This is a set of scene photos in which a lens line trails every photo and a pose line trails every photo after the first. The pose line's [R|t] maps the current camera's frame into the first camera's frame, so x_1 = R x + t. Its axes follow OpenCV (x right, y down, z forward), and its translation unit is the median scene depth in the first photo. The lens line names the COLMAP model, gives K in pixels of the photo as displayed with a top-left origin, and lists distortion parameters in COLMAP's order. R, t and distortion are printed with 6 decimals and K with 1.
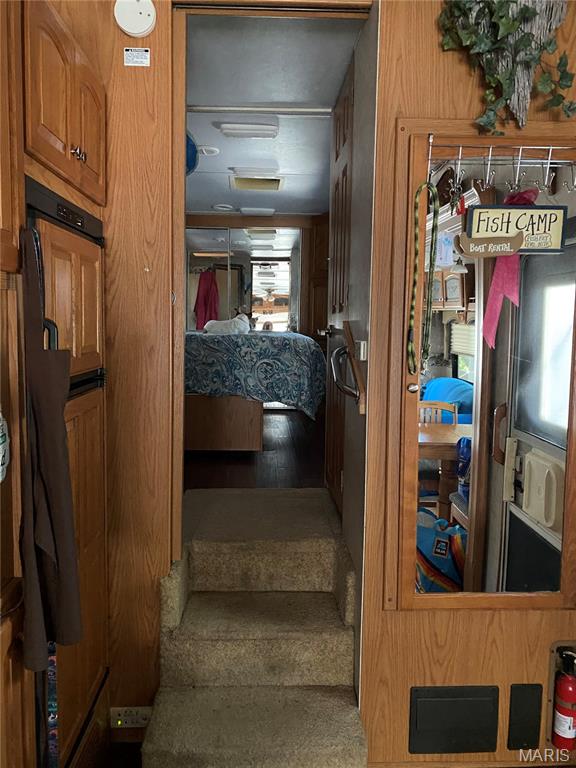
lens RADIAL K [[587.7, 0, 280.2], [0, 587.7, 384.7], [0, 0, 1]] dist [-0.002530, -0.000585]
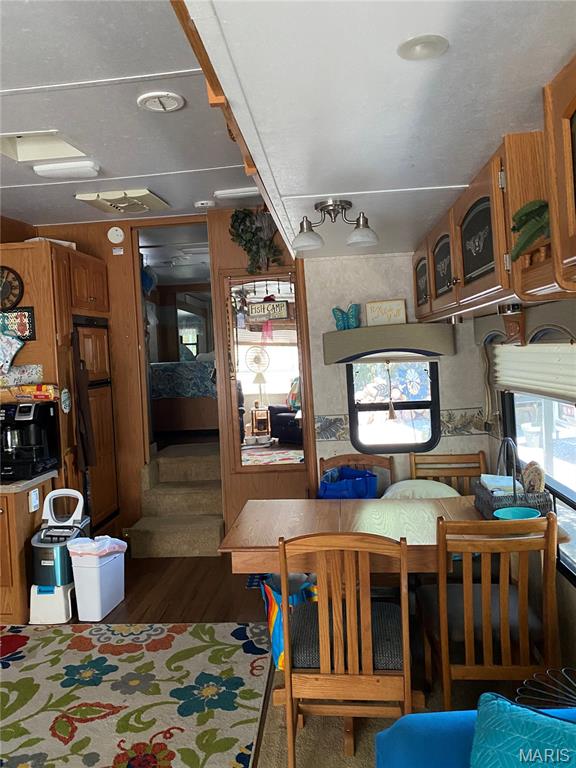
lens RADIAL K [[587.7, 0, 292.8], [0, 587.7, 379.8], [0, 0, 1]] dist [-0.002530, -0.000585]
pose [[0.992729, -0.064401, -0.101697, 0.699910], [0.059389, 0.996902, -0.051564, 0.146508], [0.104703, 0.045149, 0.993478, -1.341904]]
